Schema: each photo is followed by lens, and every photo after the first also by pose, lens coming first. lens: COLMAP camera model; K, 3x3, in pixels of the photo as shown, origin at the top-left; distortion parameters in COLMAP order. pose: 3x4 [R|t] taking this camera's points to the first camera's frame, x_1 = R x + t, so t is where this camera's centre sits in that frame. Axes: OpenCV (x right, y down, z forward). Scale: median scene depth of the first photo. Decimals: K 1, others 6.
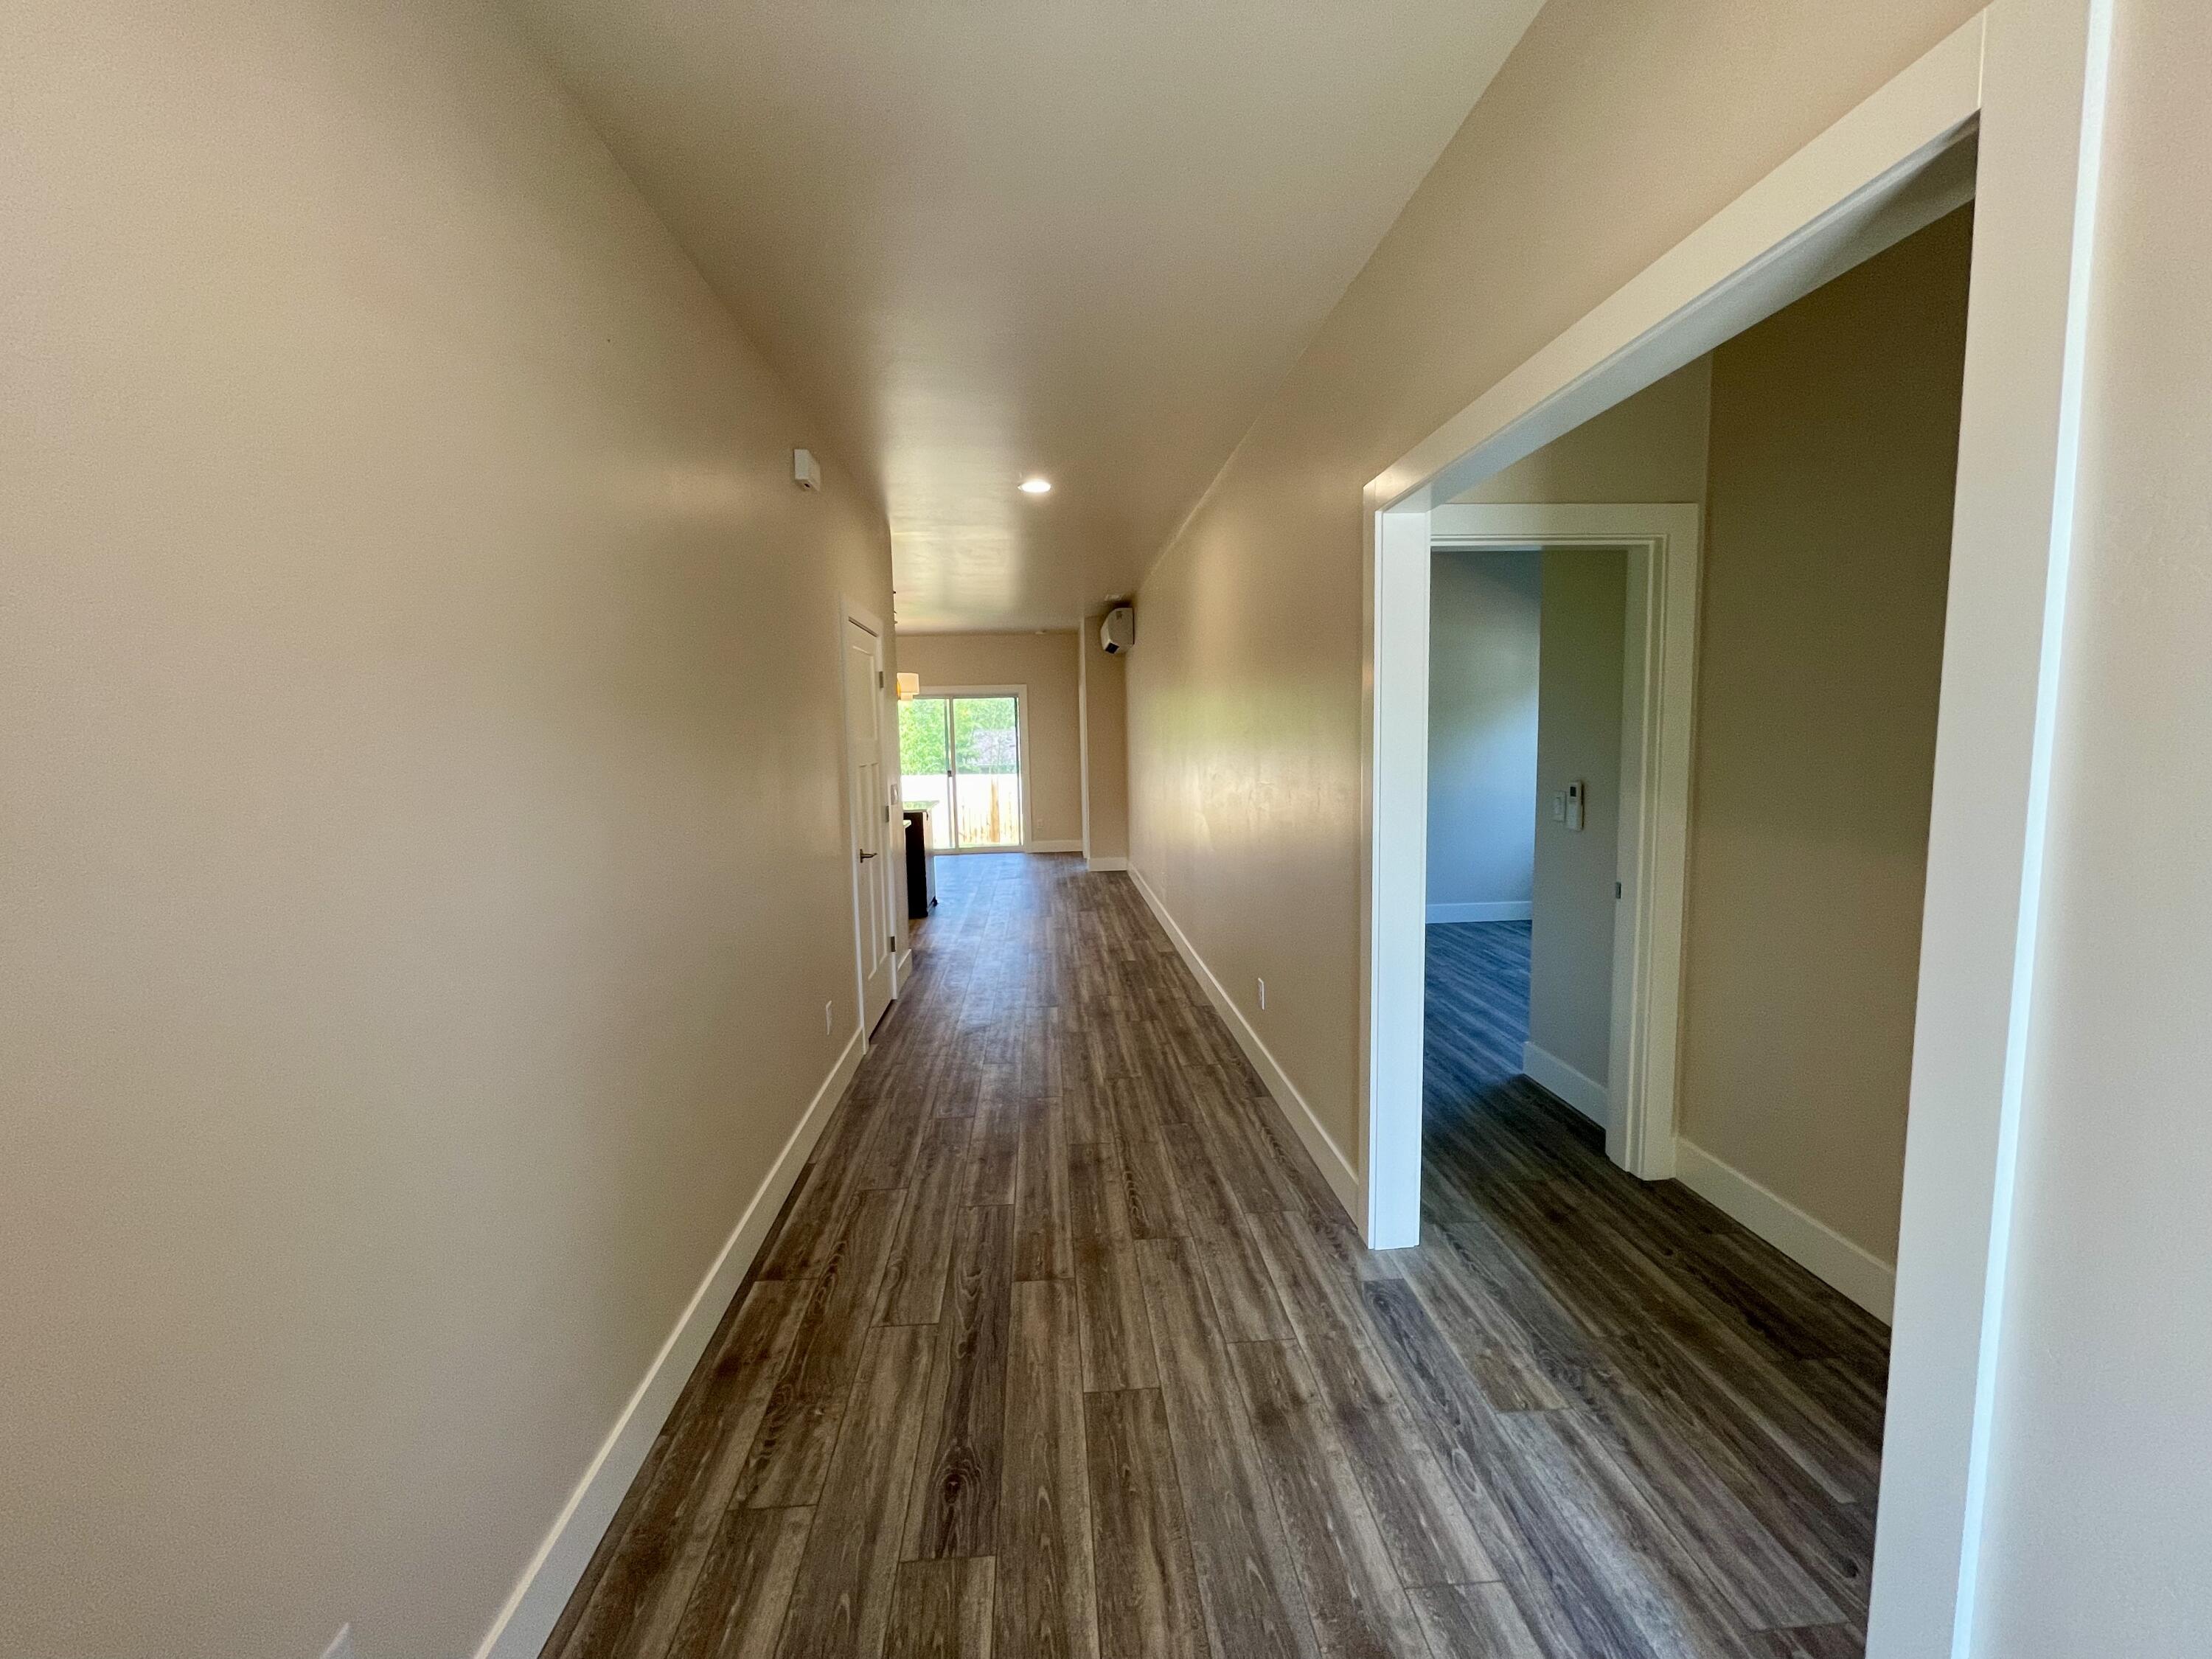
lens RADIAL K [[893.0, 0, 1097.6], [0, 893.0, 822.4], [0, 0, 1]] dist [-0.002243, -0.000318]
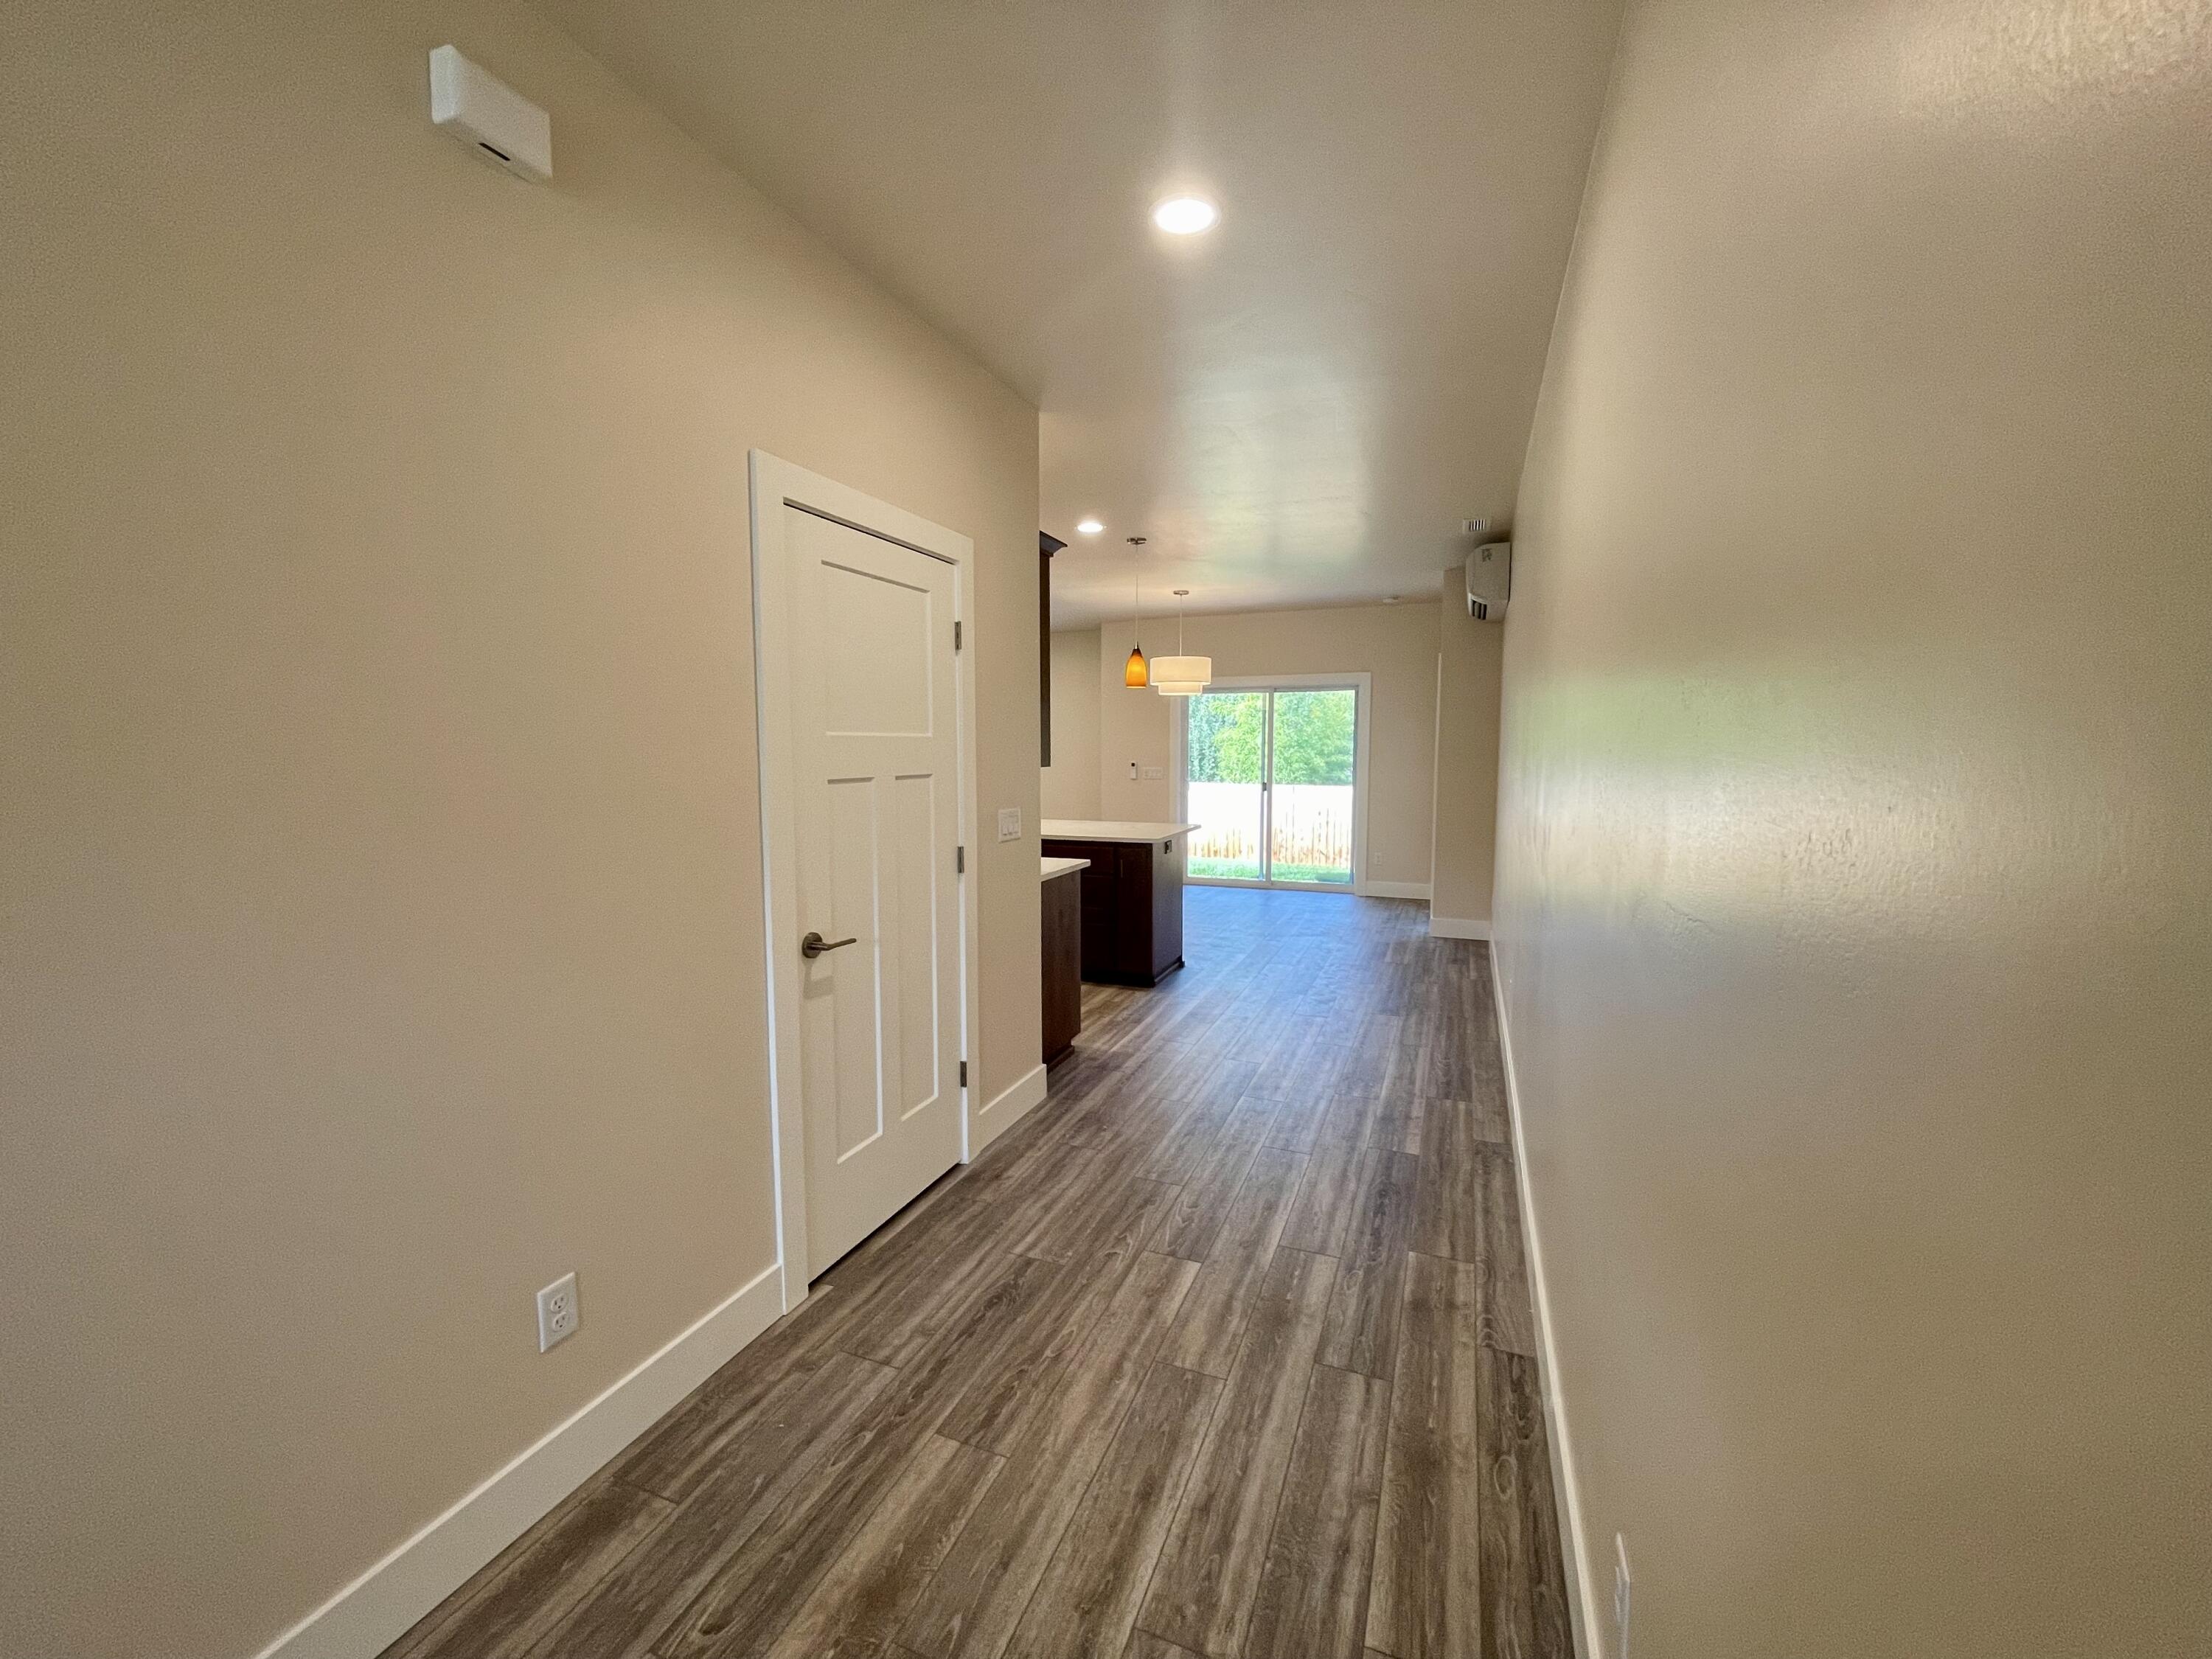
lens RADIAL K [[893.0, 0, 1097.6], [0, 893.0, 822.4], [0, 0, 1]] dist [-0.002243, -0.000318]
pose [[0.897807, 0.054895, -0.436955, 0.087228], [-0.057647, 0.998313, 0.006971, -0.035576], [0.436601, 0.018931, 0.899456, 0.400345]]
